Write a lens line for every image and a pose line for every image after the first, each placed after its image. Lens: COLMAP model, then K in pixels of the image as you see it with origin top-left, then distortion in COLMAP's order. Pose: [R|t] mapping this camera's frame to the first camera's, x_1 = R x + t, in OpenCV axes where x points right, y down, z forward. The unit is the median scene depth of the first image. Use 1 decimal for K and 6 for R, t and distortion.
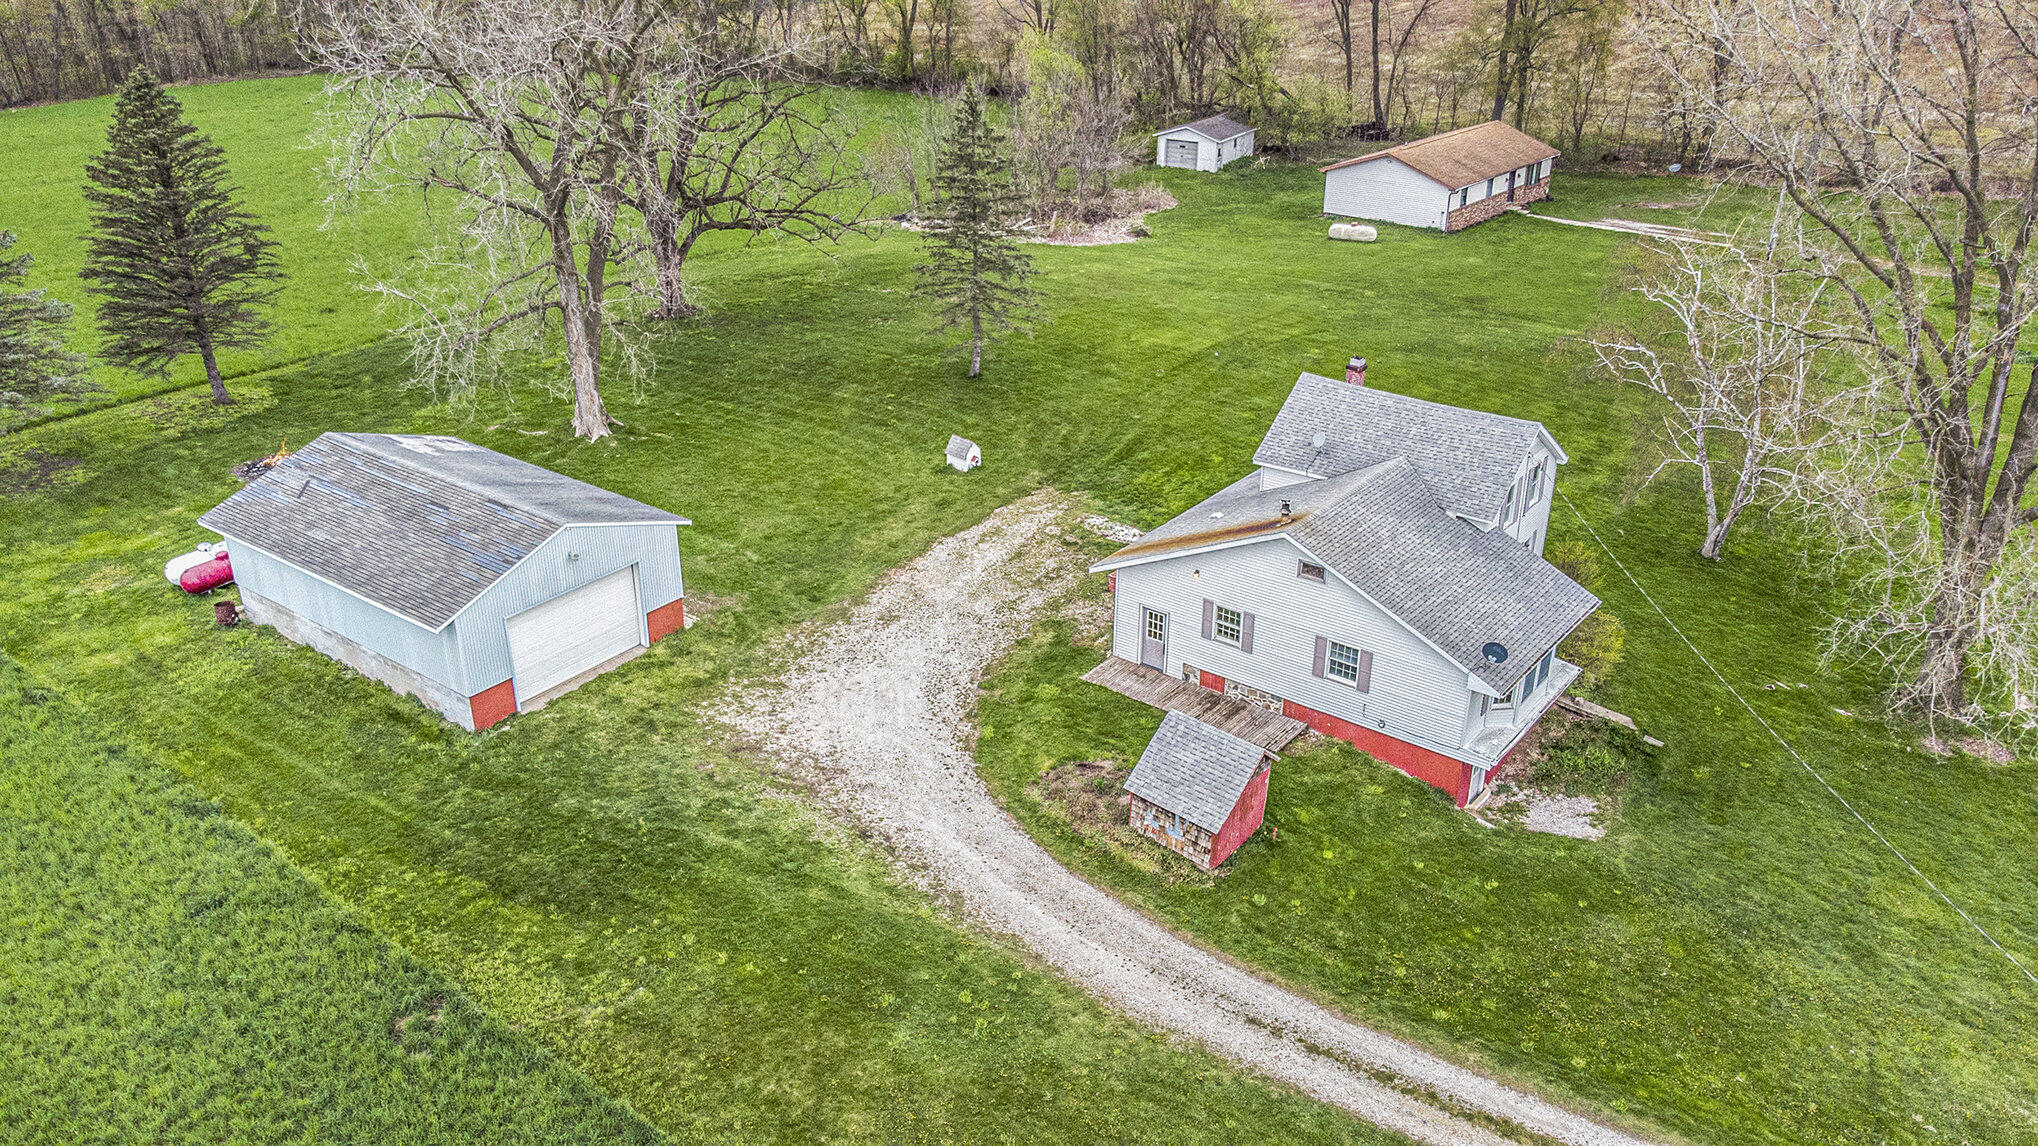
lens RADIAL K [[1515.0, 0, 1019.0], [0, 1515.0, 573.0], [0, 0, 1]] dist [0.029402, -0.004327]
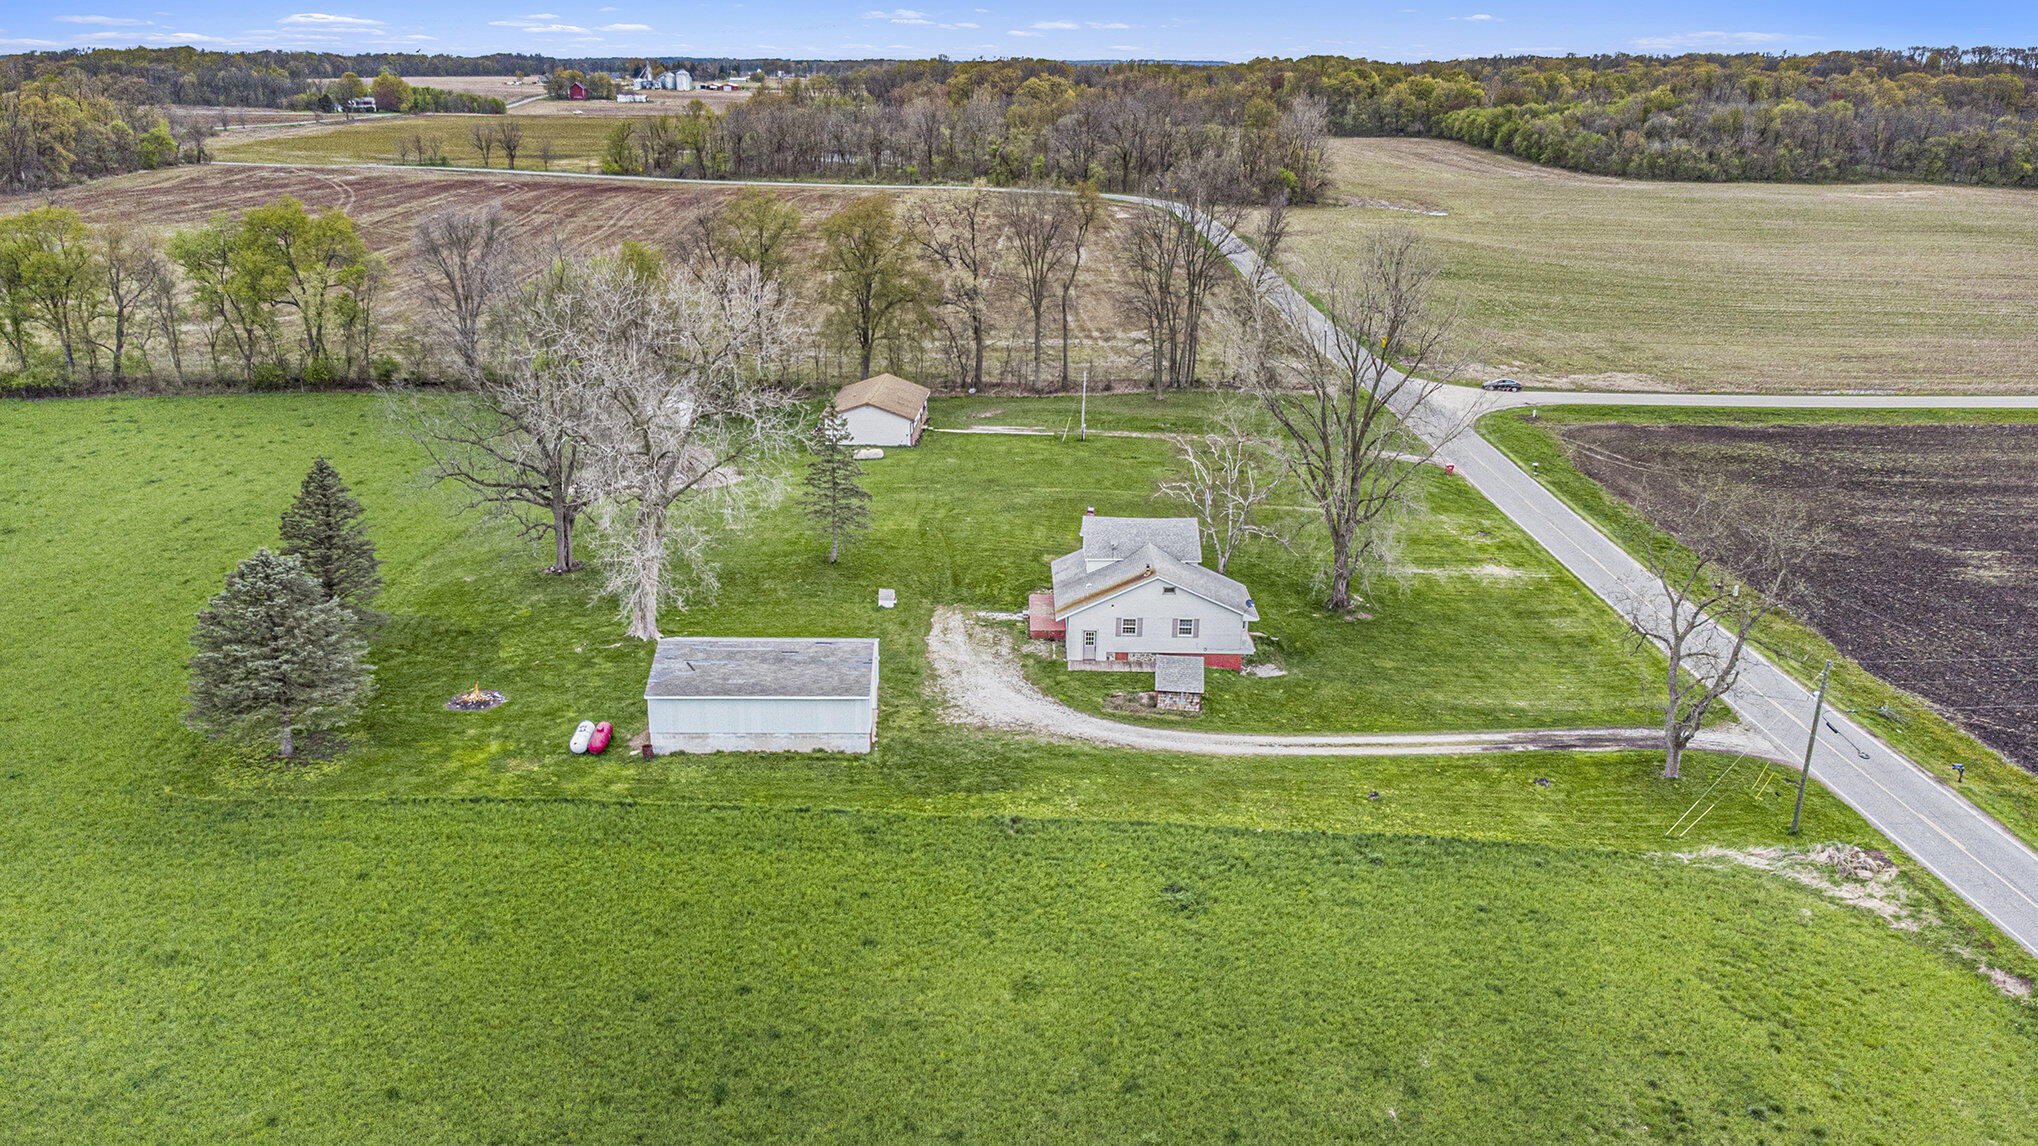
lens RADIAL K [[1527.8, 0, 1019.0], [0, 1527.8, 573.0], [0, 0, 1]] dist [0.050410, 0.001717]
pose [[0.785972, -0.178713, 0.591870, -1.232610], [0.255881, 0.965503, -0.048266, 0.024129], [-0.562826, 0.189384, 0.804587, -0.682393]]
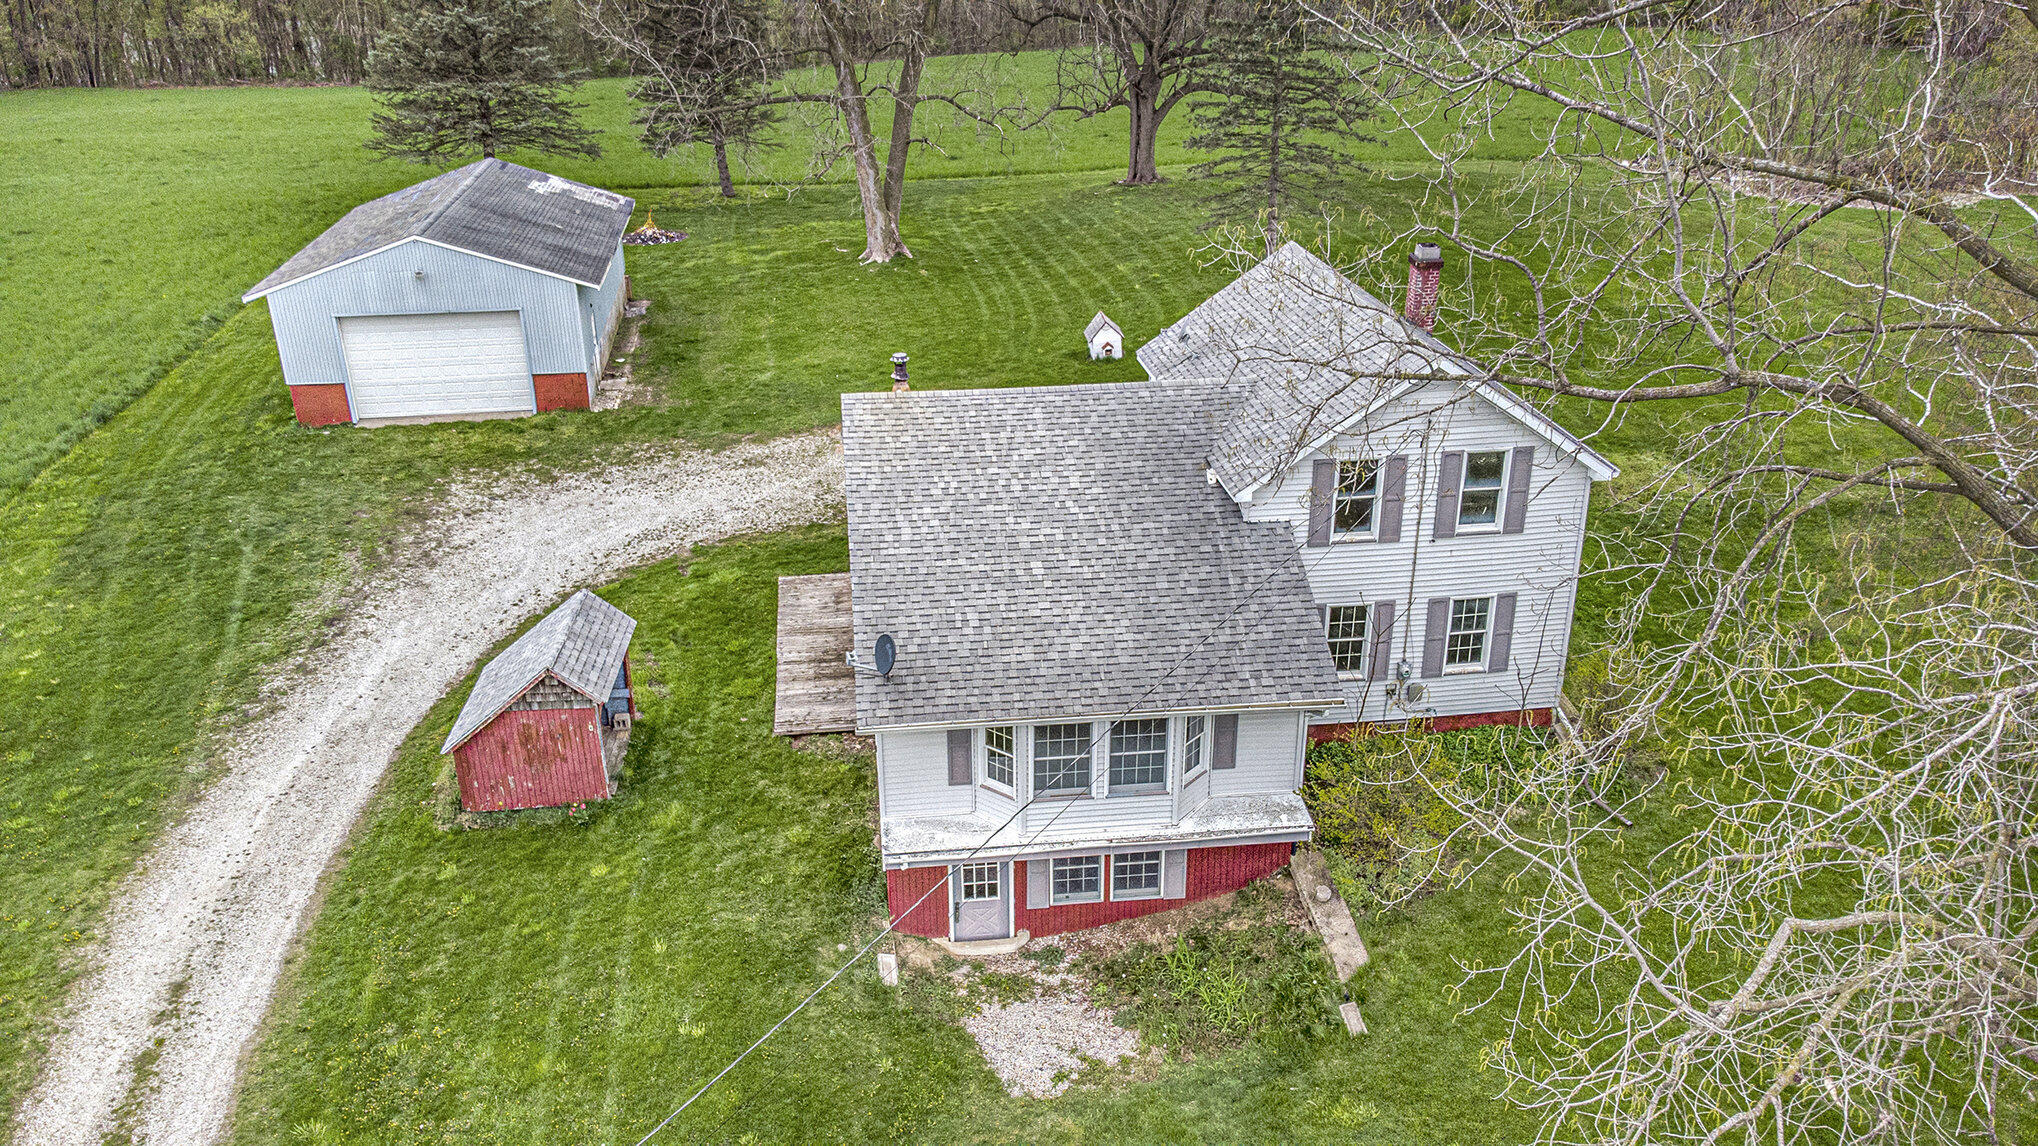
lens RADIAL K [[1527.8, 0, 1019.0], [0, 1527.8, 573.0], [0, 0, 1]] dist [0.050410, 0.001717]
pose [[0.704926, 0.288311, -0.648040, 0.586895], [-0.302191, 0.948666, 0.093340, -0.034395], [0.641685, 0.130034, 0.755865, 0.521459]]
